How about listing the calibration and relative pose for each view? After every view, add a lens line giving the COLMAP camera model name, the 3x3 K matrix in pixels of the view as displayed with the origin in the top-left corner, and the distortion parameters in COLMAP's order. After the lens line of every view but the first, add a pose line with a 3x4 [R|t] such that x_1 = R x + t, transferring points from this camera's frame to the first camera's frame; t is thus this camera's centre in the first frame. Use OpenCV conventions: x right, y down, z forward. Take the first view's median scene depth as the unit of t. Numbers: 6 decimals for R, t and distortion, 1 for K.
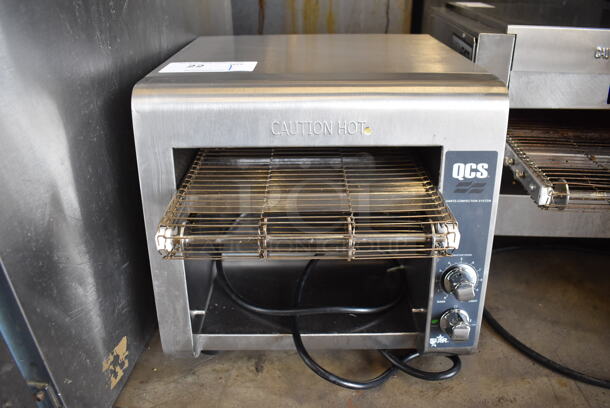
lens RADIAL K [[469.6, 0, 303.2], [0, 469.6, 202.5], [0, 0, 1]] dist [-0.109402, 0.015564]
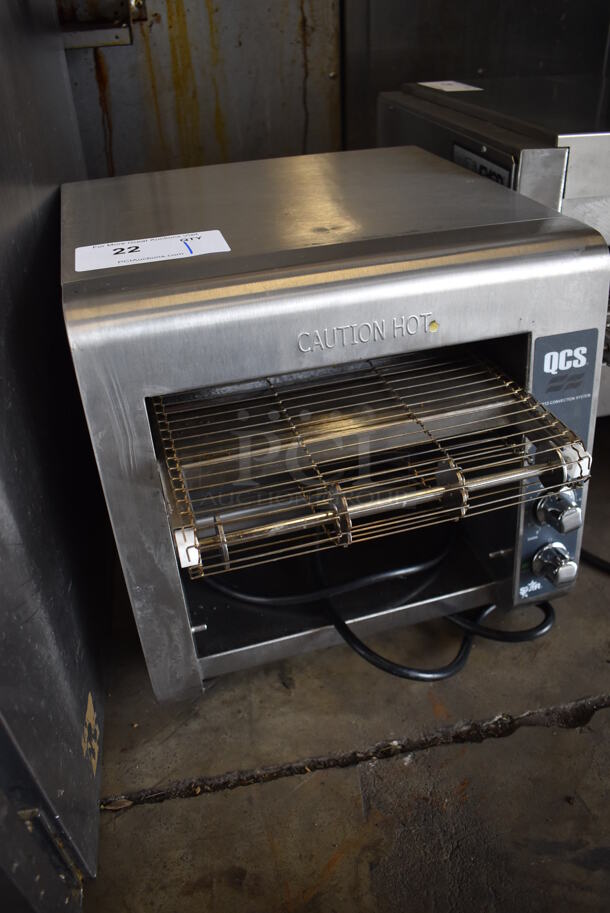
lens RADIAL K [[702.8, 0, 304.3], [0, 702.8, 462.1], [0, 0, 1]] dist [-0.109402, 0.015564]
pose [[0.957708, -0.187697, 0.218094, -0.261810], [0.158725, 0.976814, 0.143667, -0.117309], [-0.240004, -0.102974, 0.965295, 0.035256]]
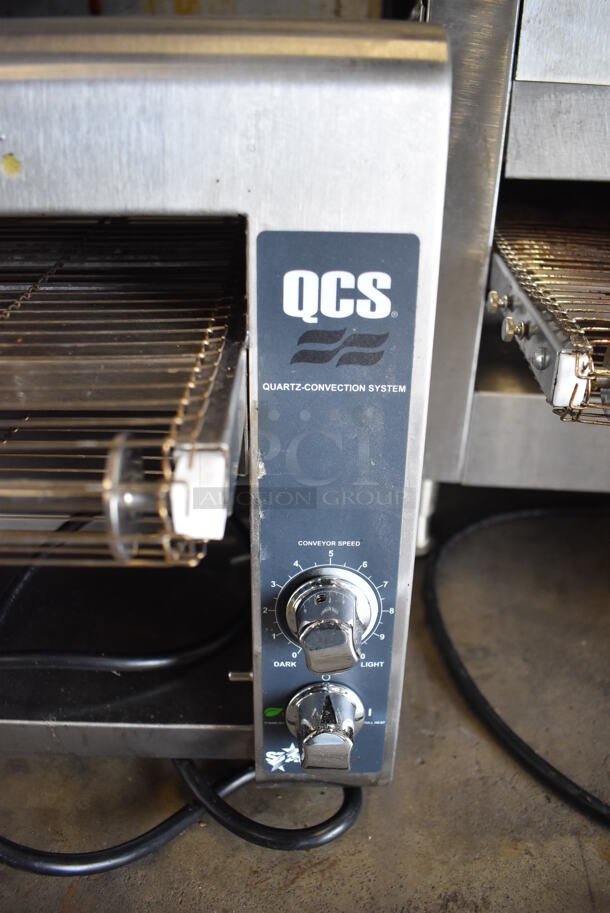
lens RADIAL K [[702.8, 0, 305.3], [0, 702.8, 458.9], [0, 0, 1]] dist [-0.109402, 0.015564]
pose [[0.999291, 0.018694, 0.032677, 0.287573], [-0.020167, 0.998768, 0.045331, 0.023539], [-0.031789, -0.045958, 0.998437, 0.439870]]
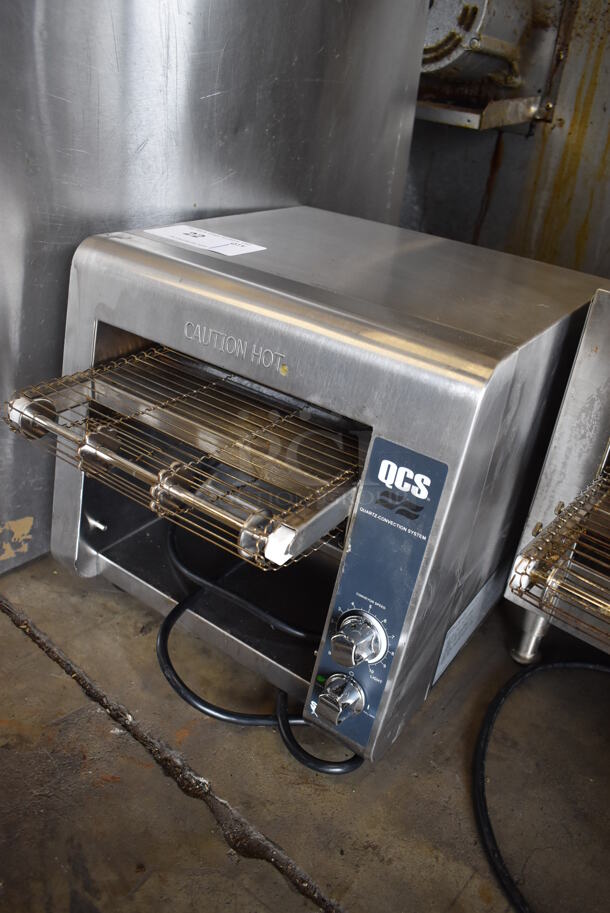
lens RADIAL K [[702.8, 0, 304.0], [0, 702.8, 456.0], [0, 0, 1]] dist [-0.109402, 0.015564]
pose [[0.816103, 0.363466, -0.449298, 0.595089], [-0.366840, 0.926554, 0.083222, -0.113608], [0.446548, 0.096903, 0.889497, 0.068490]]
